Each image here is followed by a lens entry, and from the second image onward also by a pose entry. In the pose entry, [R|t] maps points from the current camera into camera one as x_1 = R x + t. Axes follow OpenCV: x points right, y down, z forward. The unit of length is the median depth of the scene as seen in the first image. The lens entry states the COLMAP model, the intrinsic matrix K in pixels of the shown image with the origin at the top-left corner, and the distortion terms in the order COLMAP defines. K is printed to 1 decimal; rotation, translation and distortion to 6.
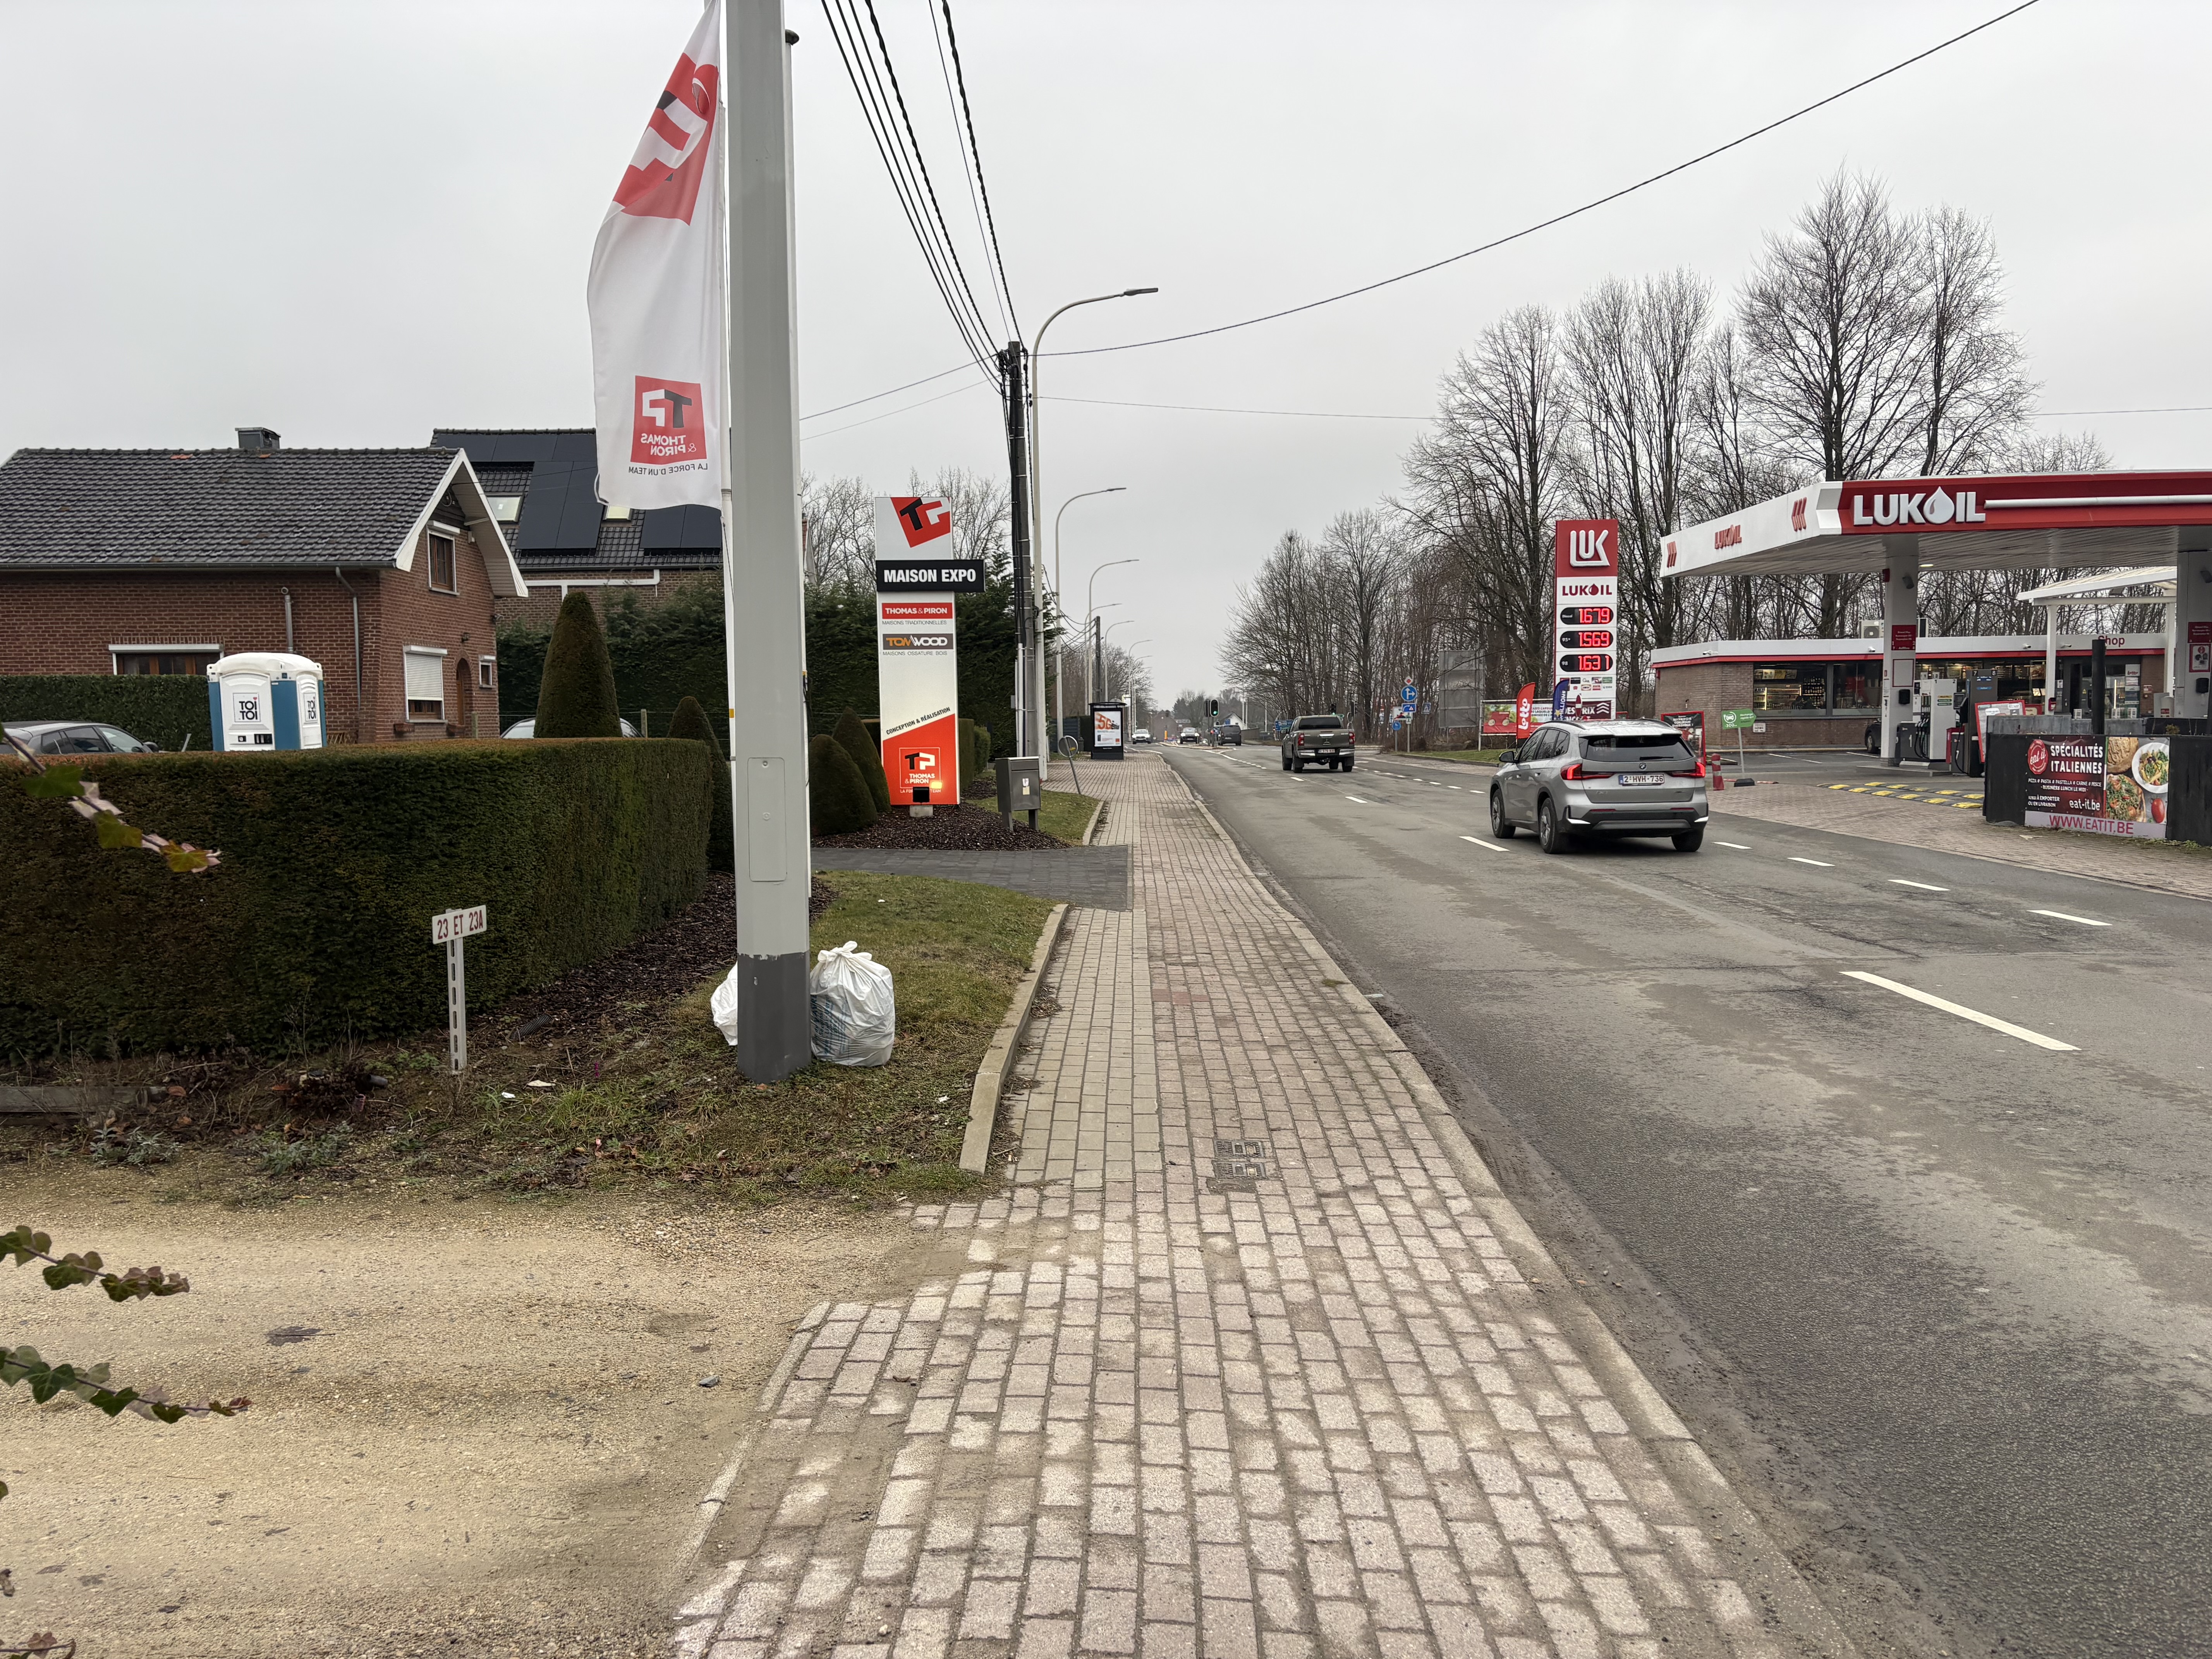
lens RADIAL K [[1691.7, 0, 1139.0], [0, 1691.7, 826.0], [0, 0, 1]] dist [0.015253, 0.003751]
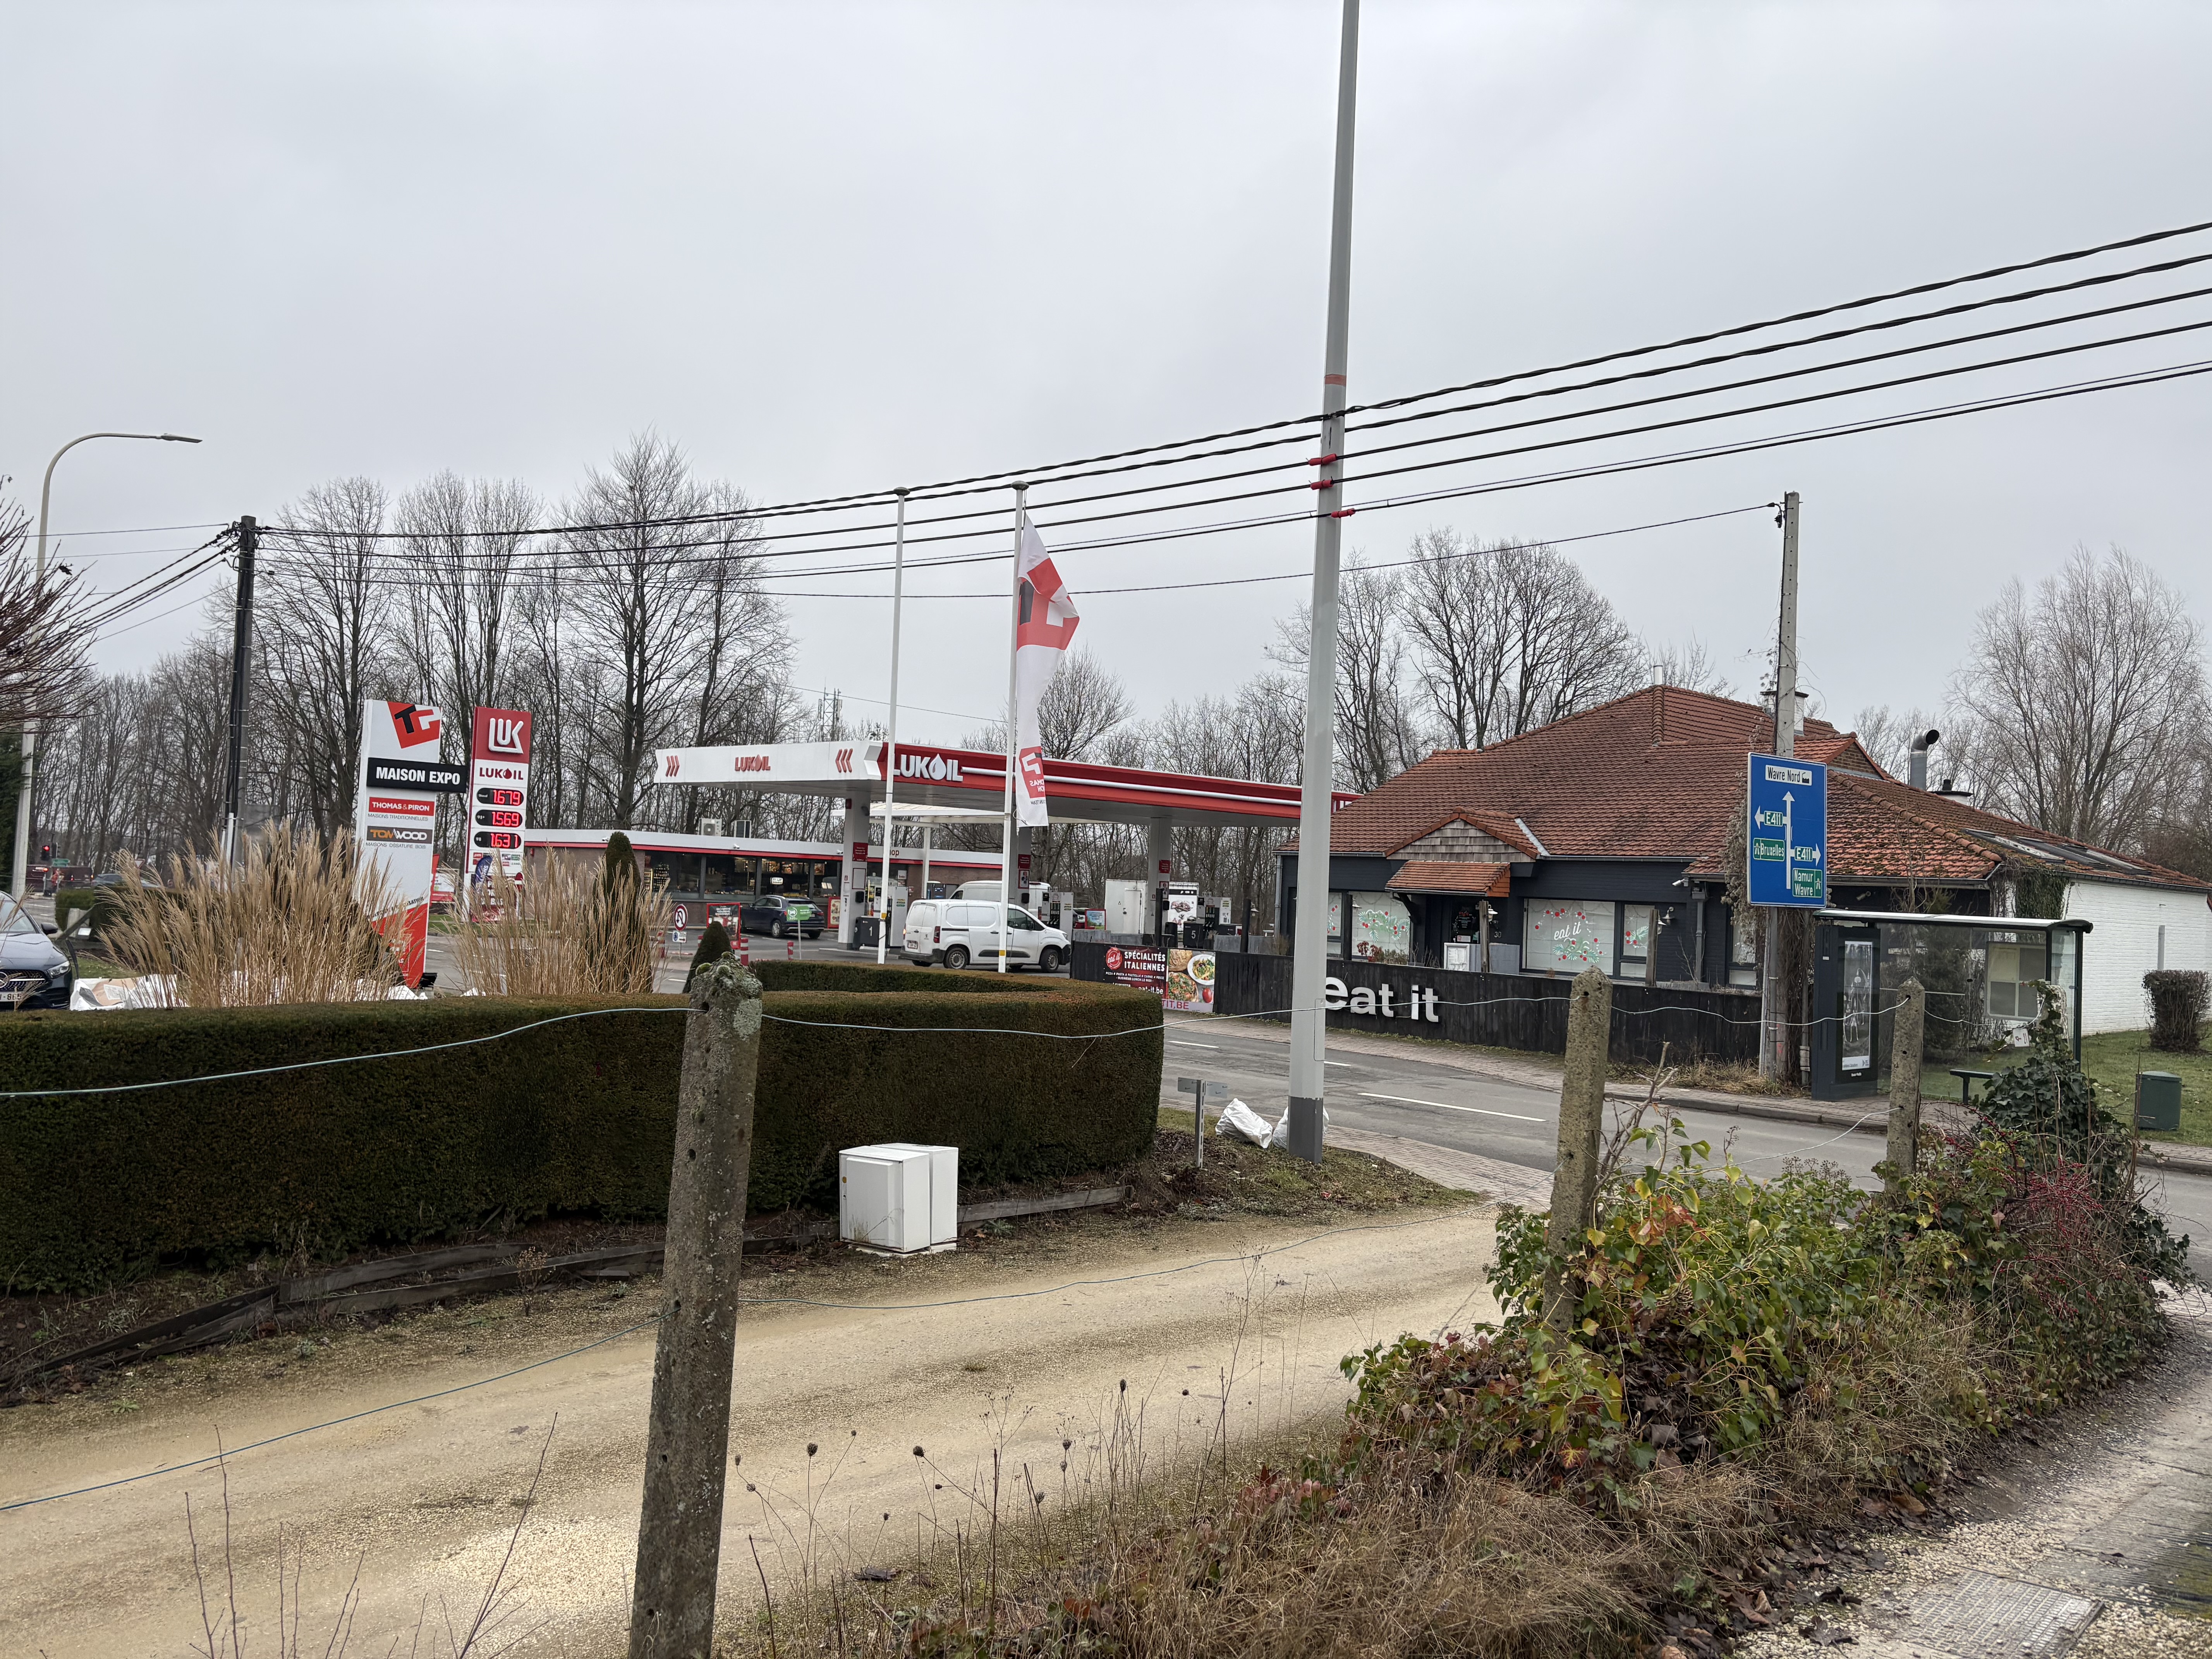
lens RADIAL K [[1691.7, 0, 1139.0], [0, 1691.7, 826.0], [0, 0, 1]] dist [0.015253, 0.003751]
pose [[0.674494, 0.073256, 0.734637, -0.416075], [-0.006766, 0.995637, -0.093070, -0.011758], [-0.738249, 0.057805, 0.672046, -0.050717]]
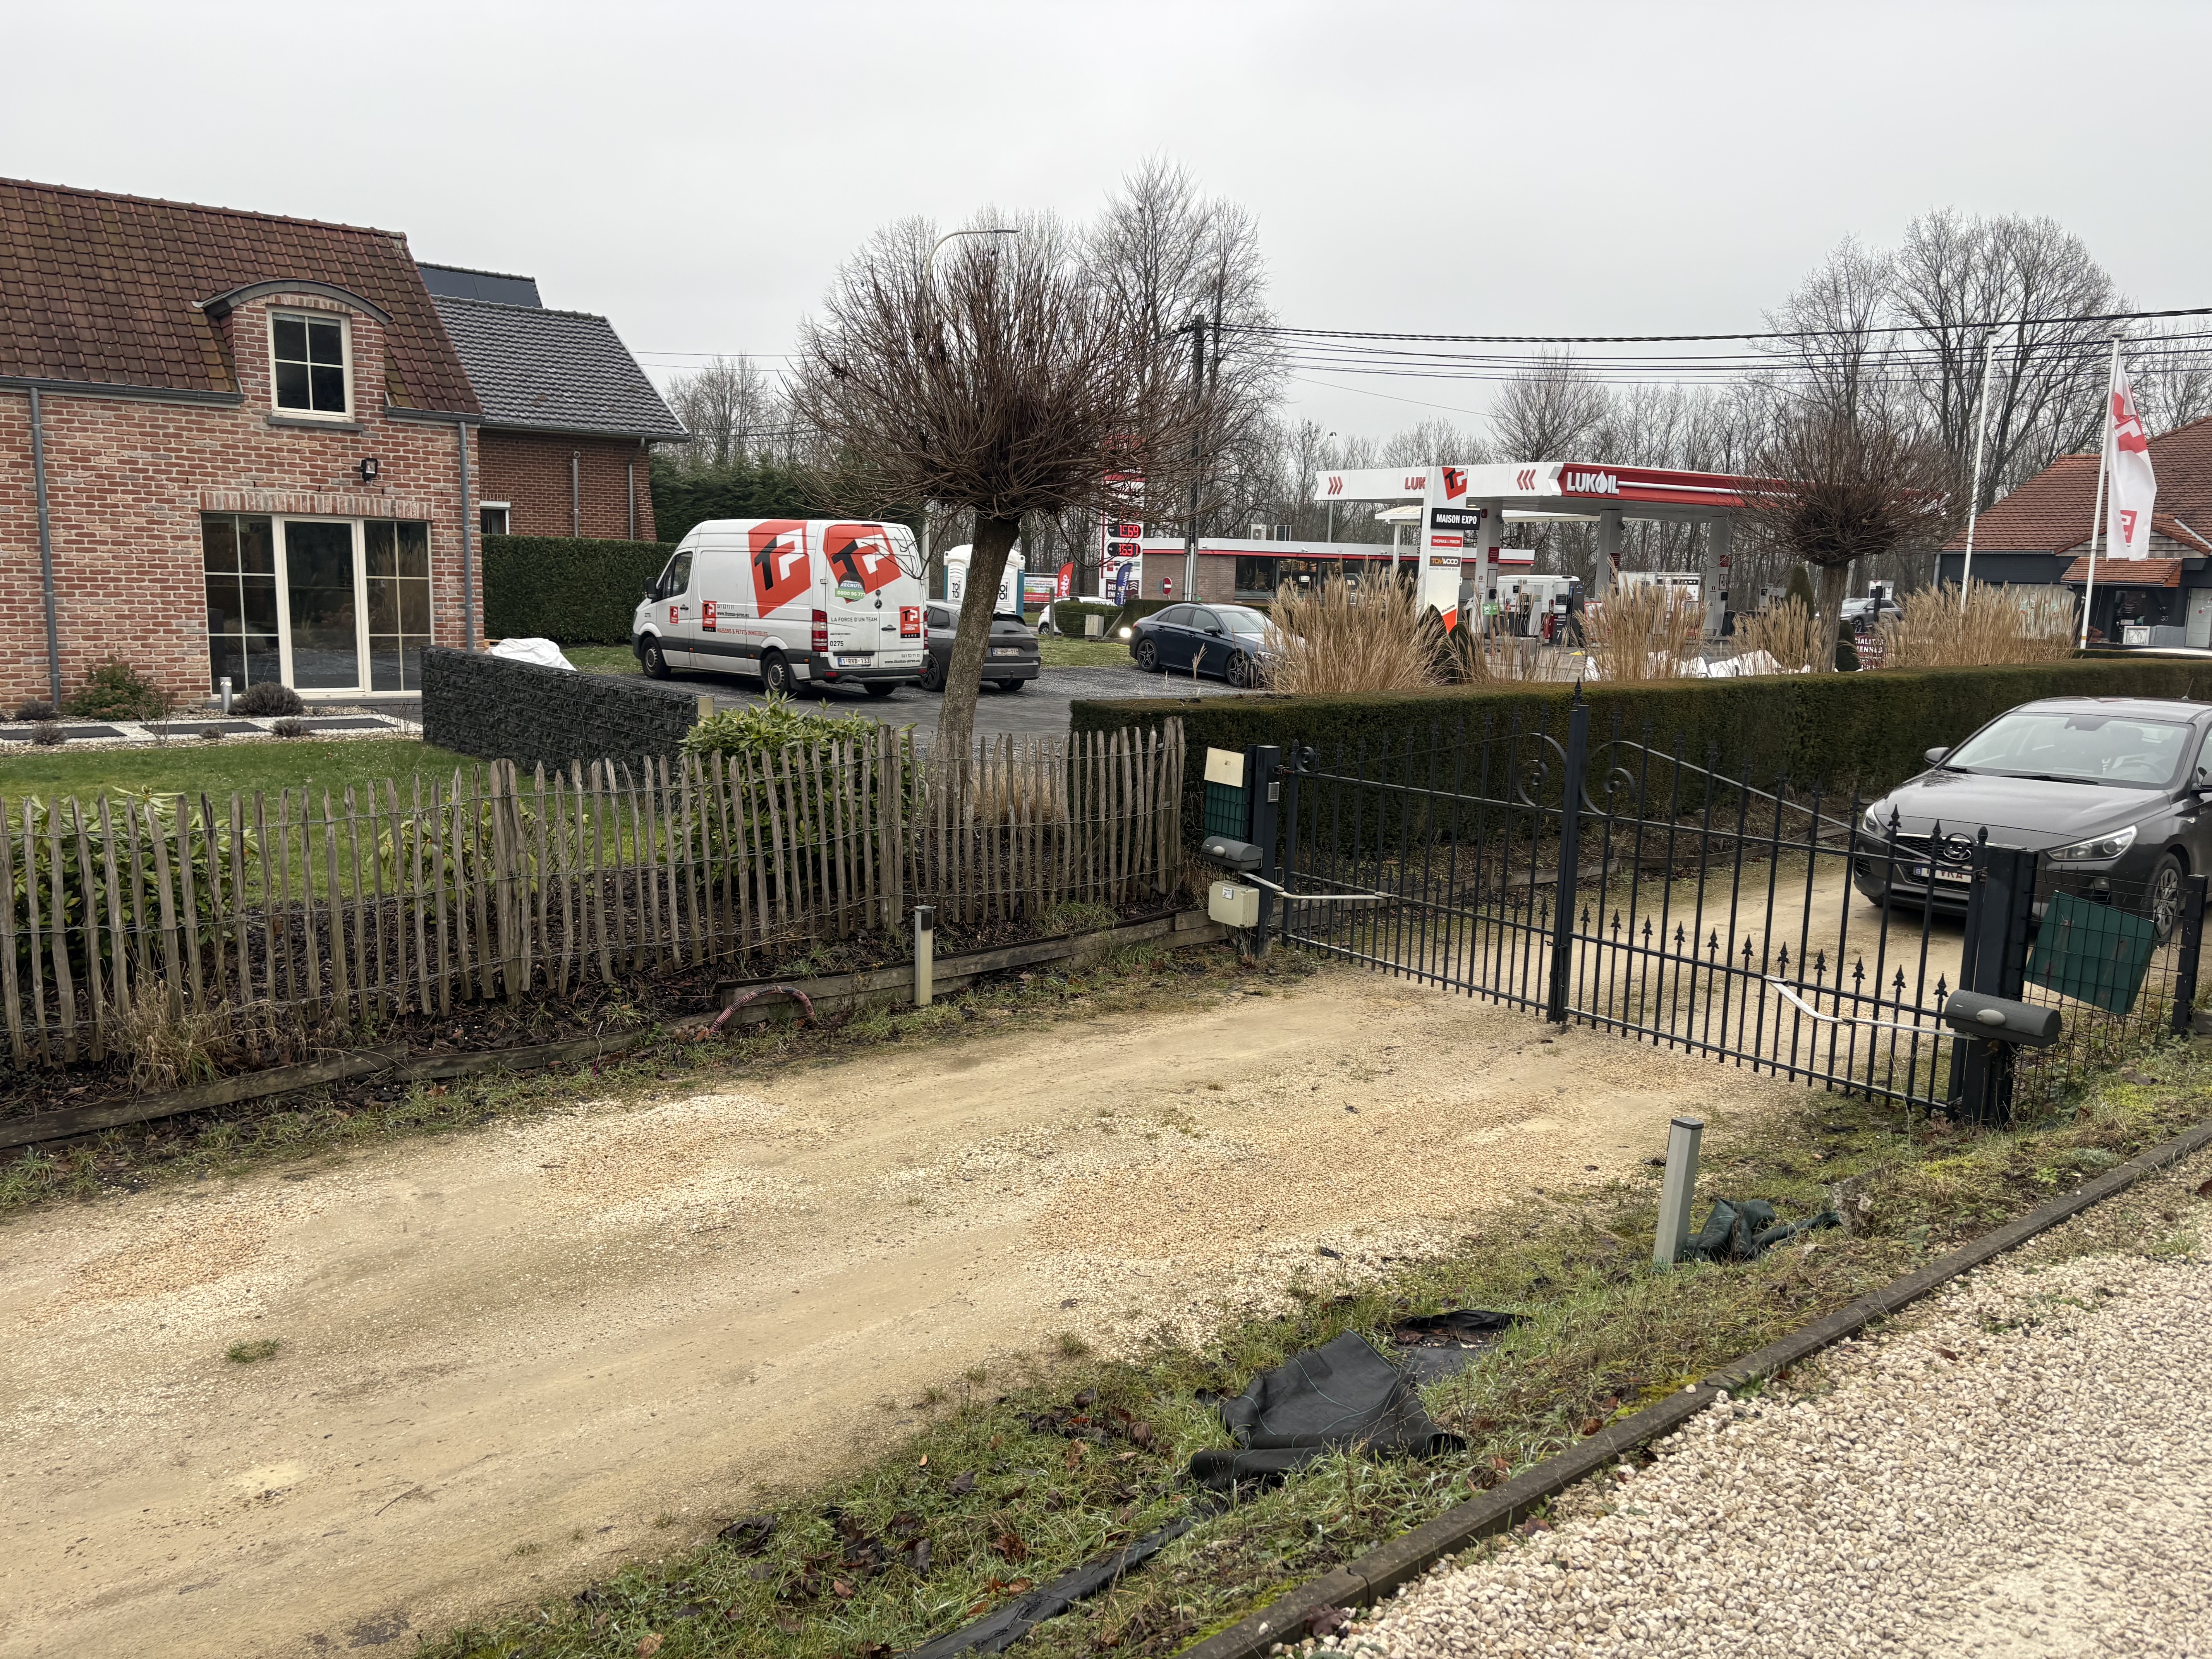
lens RADIAL K [[1781.1, 0, 1113.3], [0, 1781.1, 870.7], [0, 0, 1]] dist [0.014330, 0.000475]
pose [[0.773009, -0.071546, 0.630348, -0.969009], [0.003454, 0.994080, 0.108594, -0.003942], [-0.634386, -0.081767, 0.768680, -0.057978]]
